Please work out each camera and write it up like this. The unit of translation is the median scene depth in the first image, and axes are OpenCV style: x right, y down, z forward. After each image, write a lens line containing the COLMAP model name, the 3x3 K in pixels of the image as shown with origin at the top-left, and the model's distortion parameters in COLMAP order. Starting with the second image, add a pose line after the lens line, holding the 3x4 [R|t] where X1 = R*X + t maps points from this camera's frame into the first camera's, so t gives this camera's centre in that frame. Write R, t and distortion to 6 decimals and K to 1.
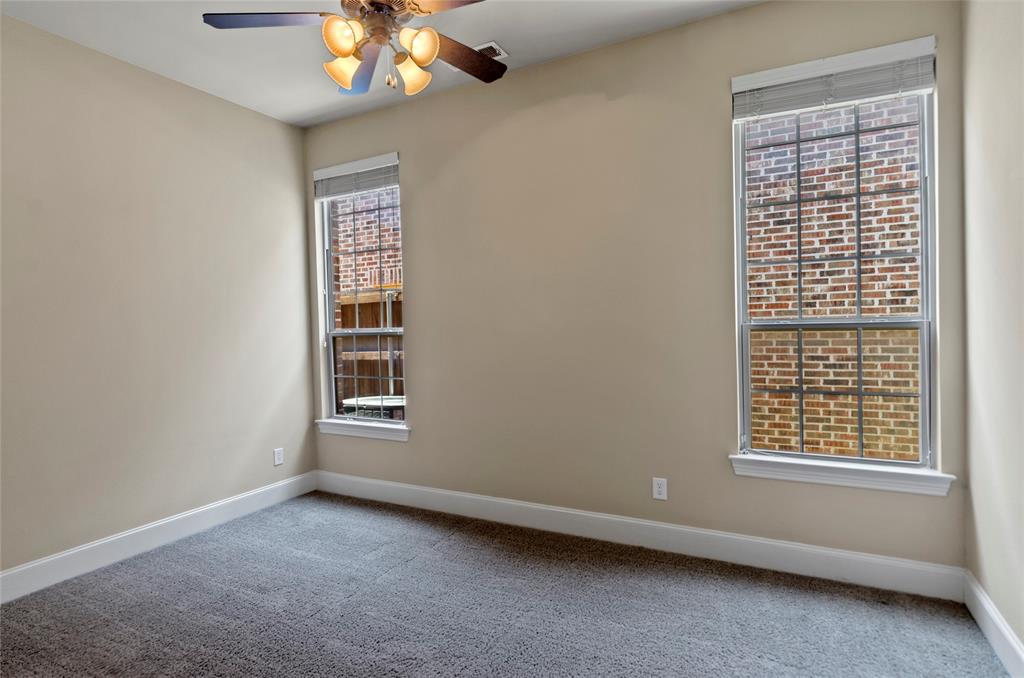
lens RADIAL K [[540.2, 0, 510.7], [0, 540.2, 337.1], [0, 0, 1]] dist [-0.000597, -0.002464]
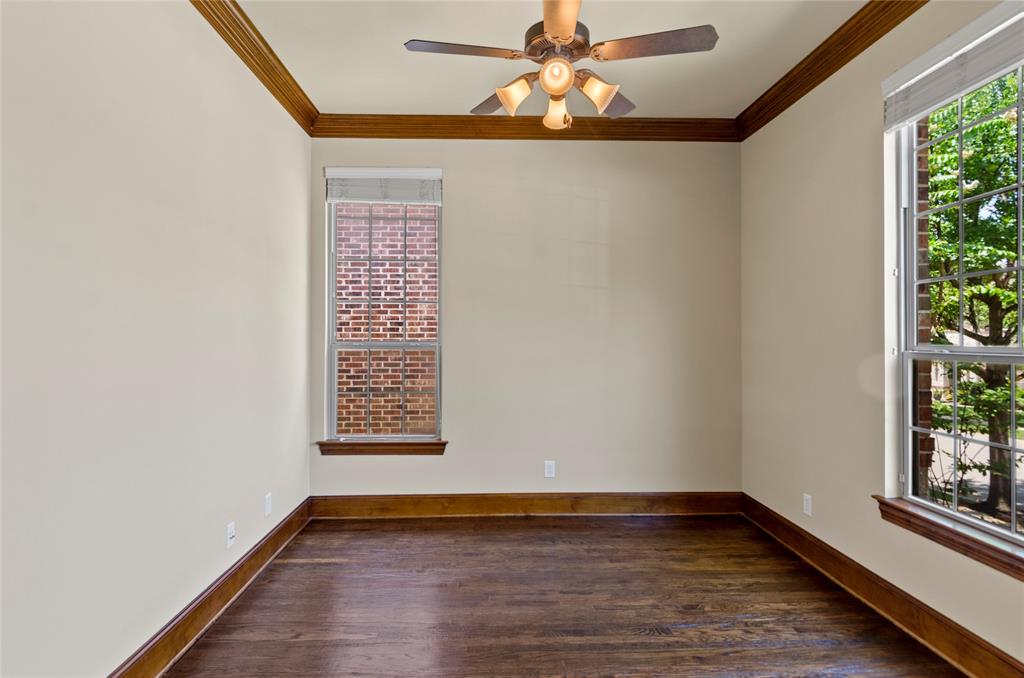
lens RADIAL K [[540.2, 0, 511.7], [0, 540.2, 337.5], [0, 0, 1]] dist [-0.000597, -0.002464]
pose [[0.865254, 0.028385, 0.500529, 0.275923], [-0.011428, 0.999253, -0.036912, 0.001785], [-0.501203, 0.026218, 0.864933, -0.333619]]
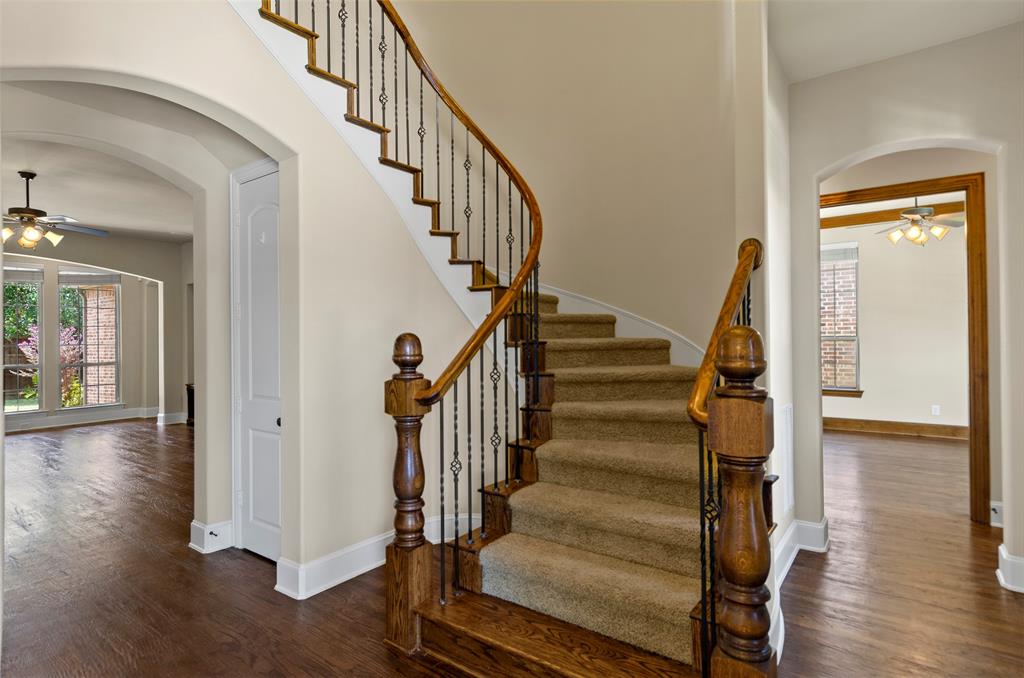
lens RADIAL K [[540.2, 0, 509.5], [0, 540.2, 337.6], [0, 0, 1]] dist [-0.000597, -0.002464]
pose [[0.987993, 0.012000, -0.154032, -0.389955], [-0.015560, 0.999638, -0.021931, 0.049842], [0.153713, 0.024065, 0.987822, -1.743483]]
